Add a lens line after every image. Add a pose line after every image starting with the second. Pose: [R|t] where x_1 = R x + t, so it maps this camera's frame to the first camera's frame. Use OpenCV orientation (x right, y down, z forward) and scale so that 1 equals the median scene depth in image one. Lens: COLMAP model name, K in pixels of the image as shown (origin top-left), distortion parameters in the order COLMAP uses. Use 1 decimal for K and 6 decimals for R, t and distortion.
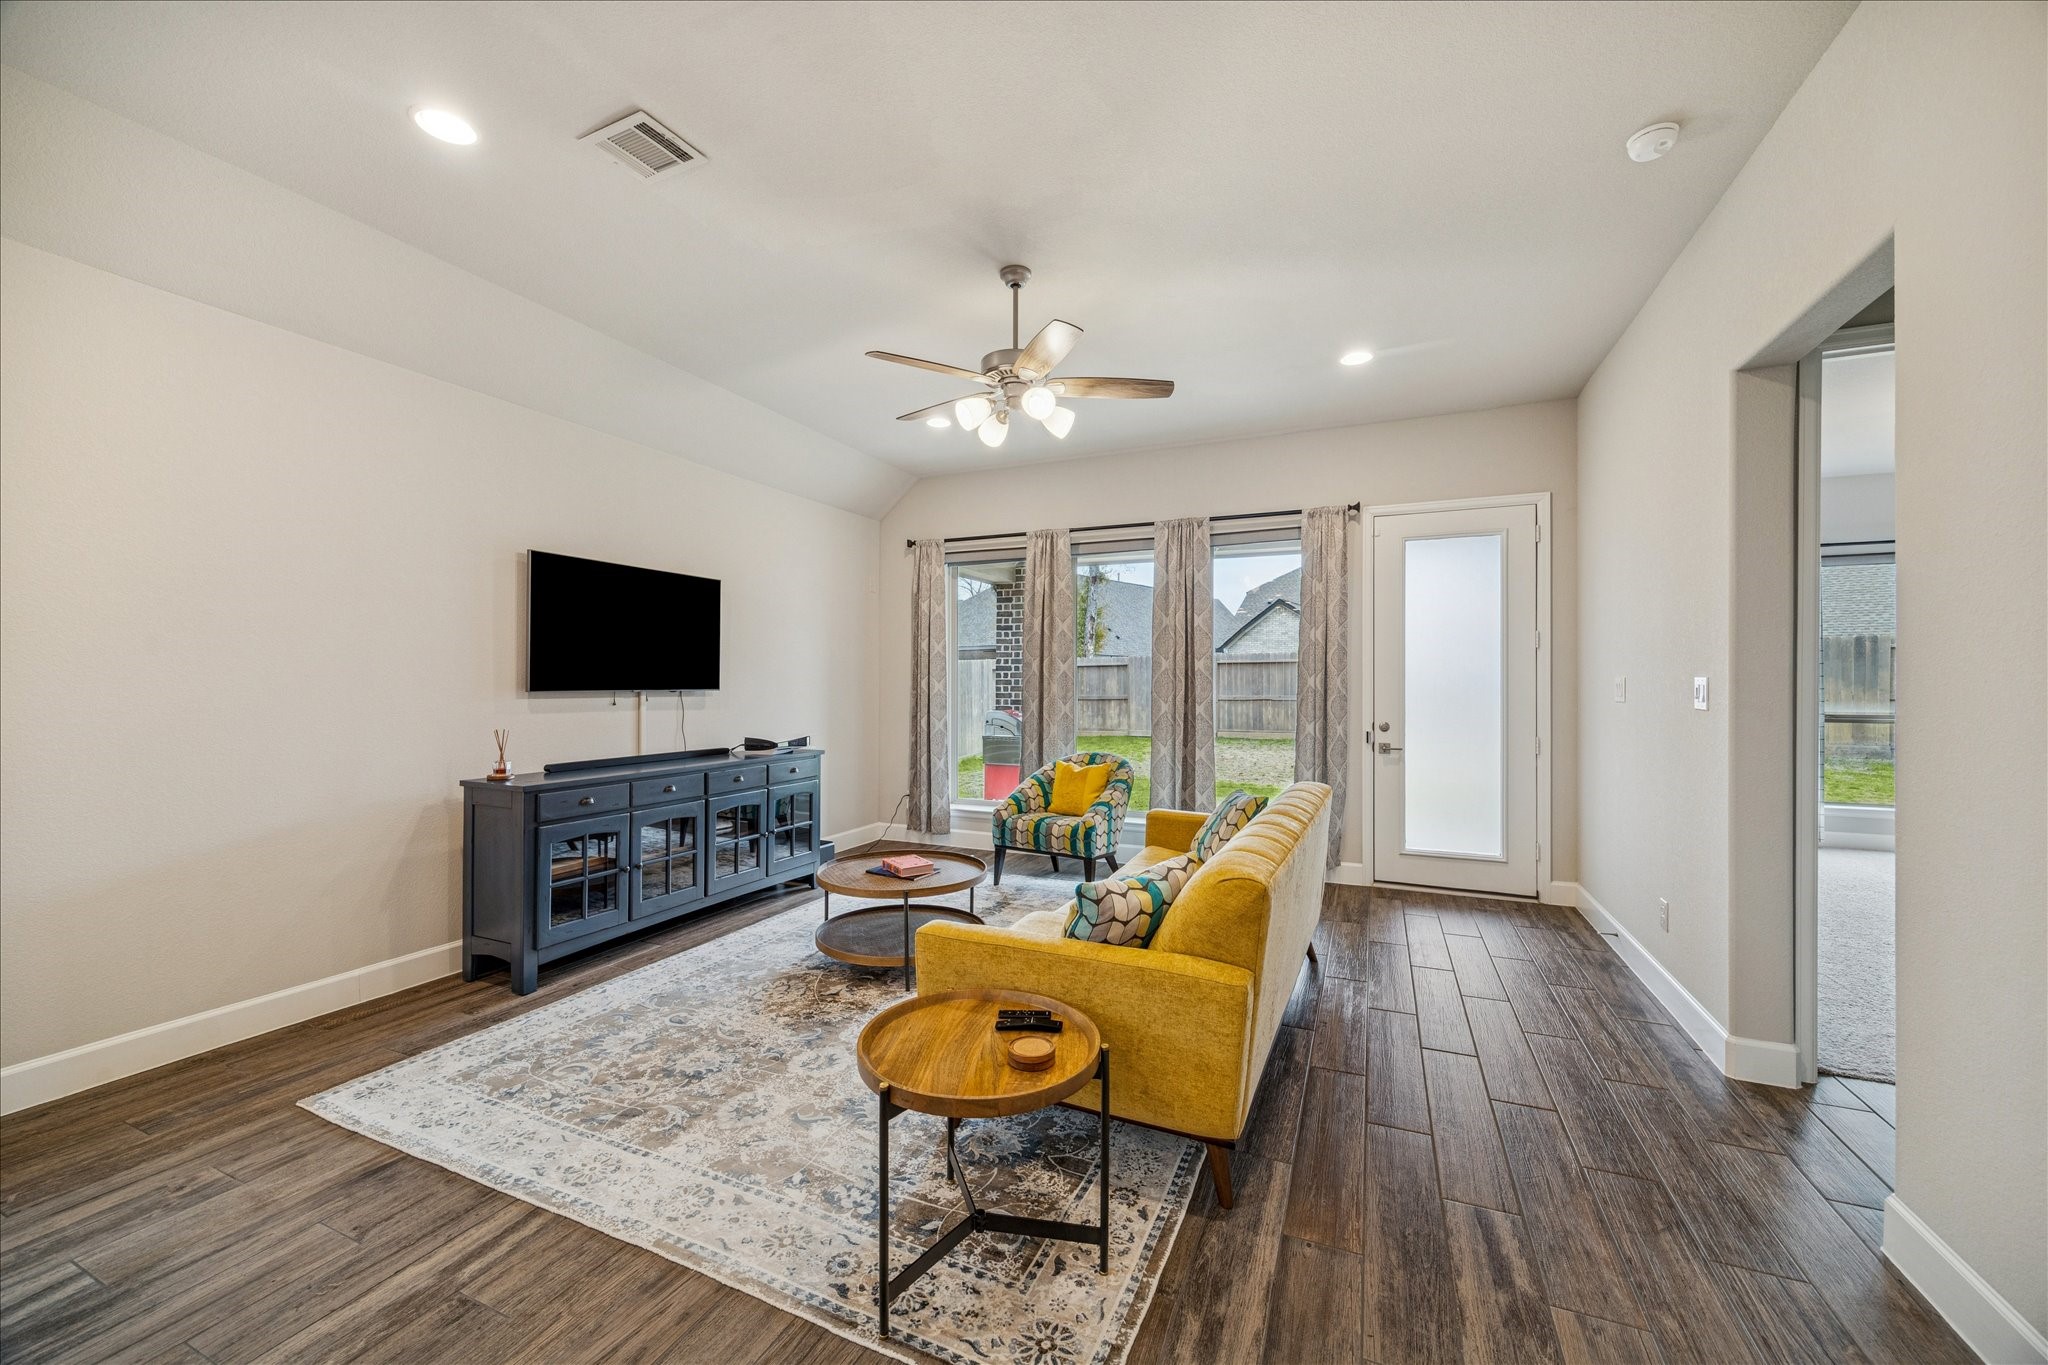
lens RADIAL K [[803.1, 0, 1017.8], [0, 803.1, 672.1], [0, 0, 1]] dist [-0.001004, 0.000013]
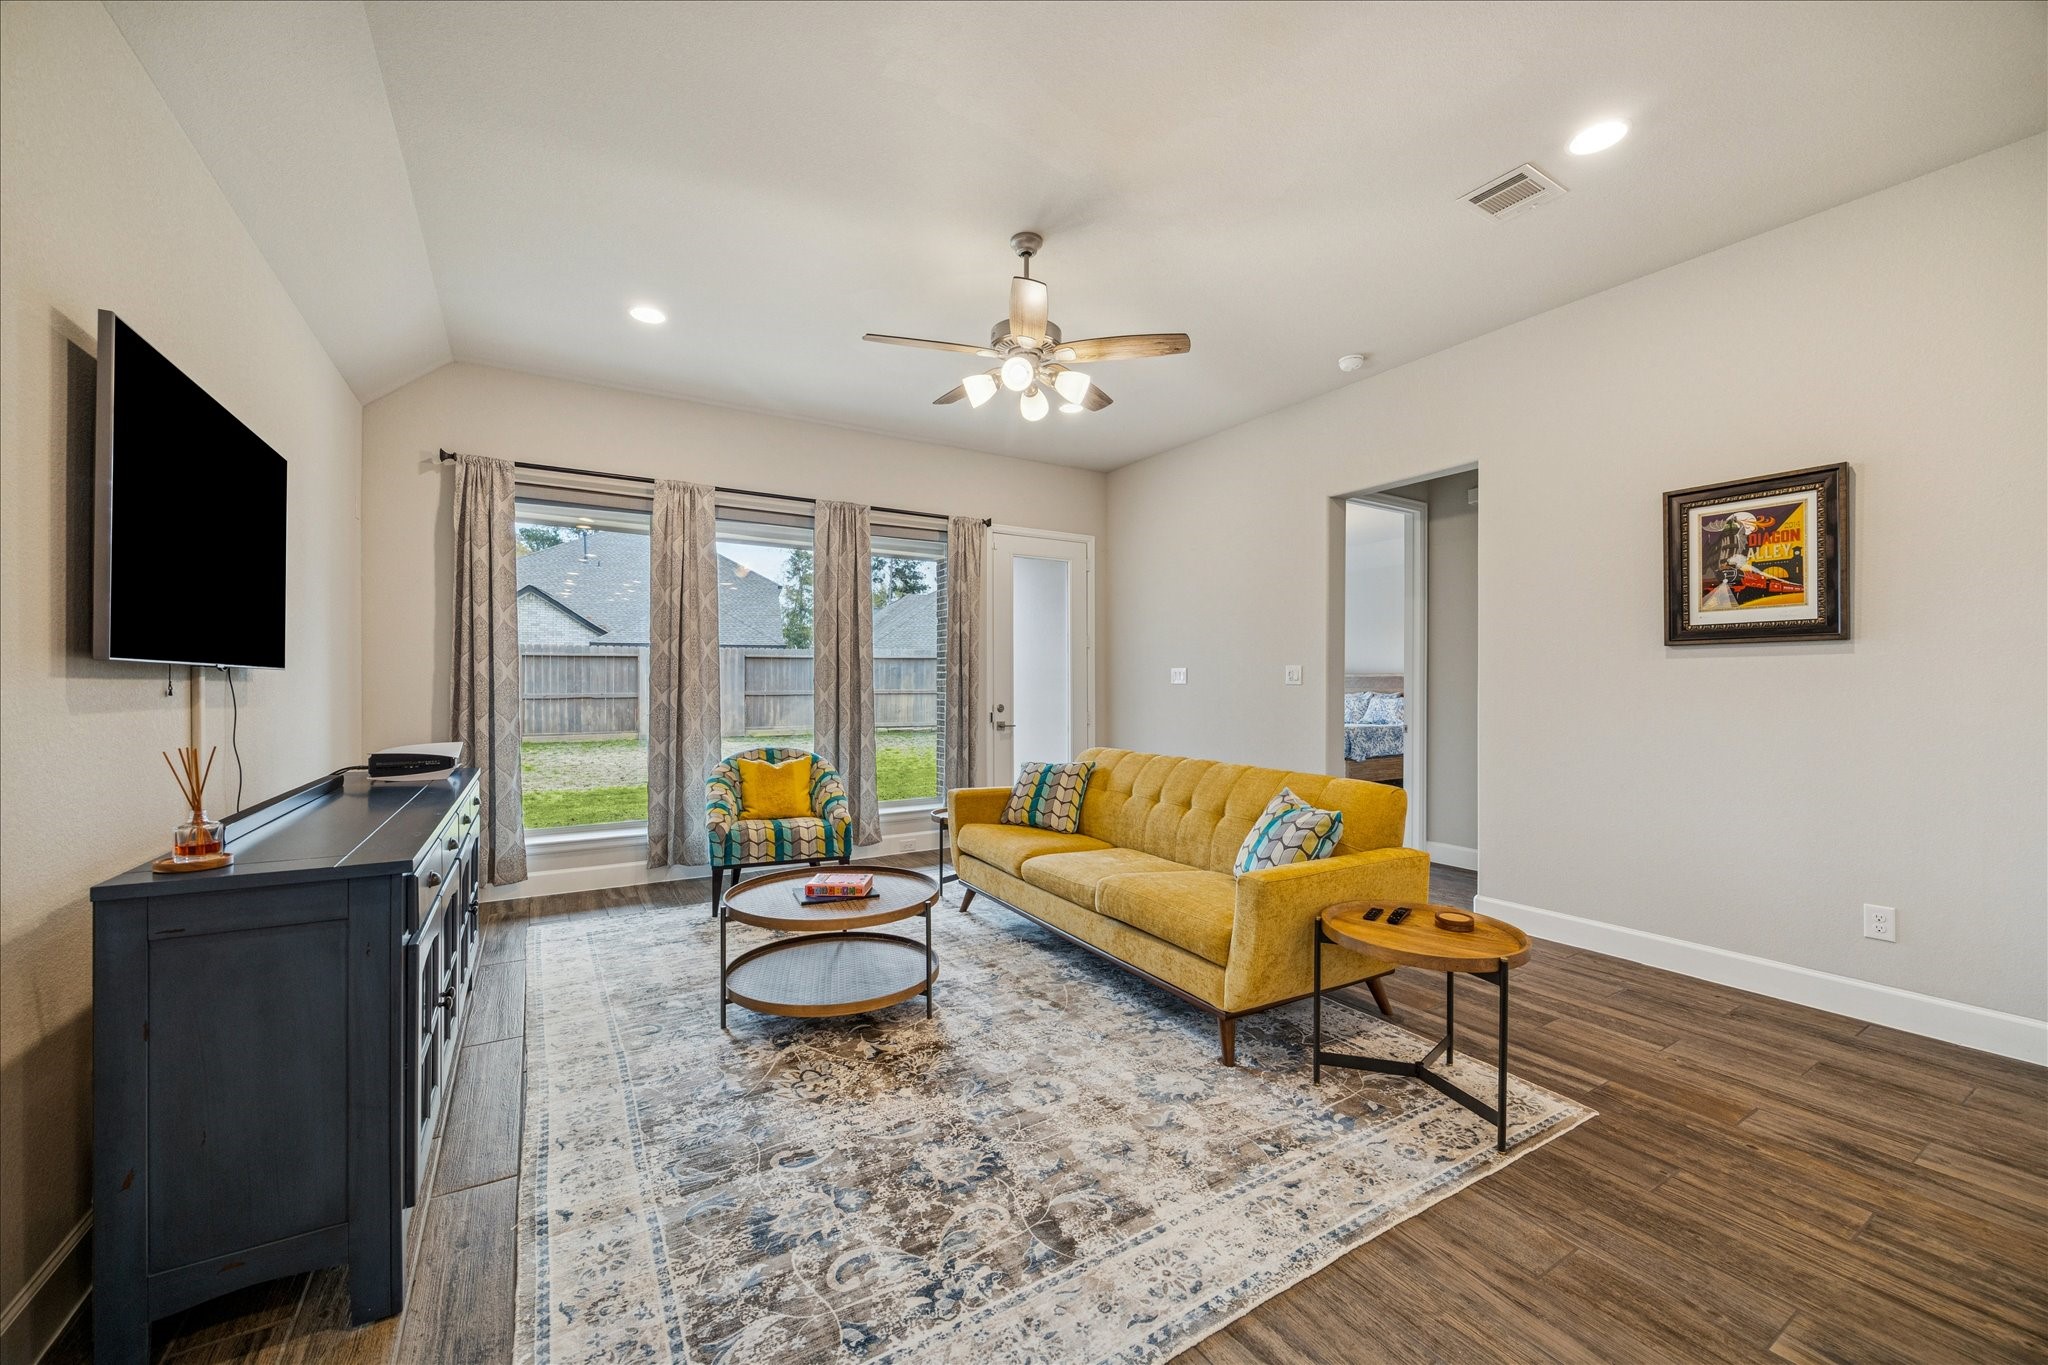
lens RADIAL K [[795.4, 0, 1046.6], [0, 795.4, 681.2], [0, 0, 1]] dist [-0.000881, -0.000031]
pose [[0.551313, 0.002081, 0.834296, -0.645663], [-0.010972, 0.999928, 0.004756, 0.026767], [-0.834226, -0.011776, 0.551297, 0.359232]]
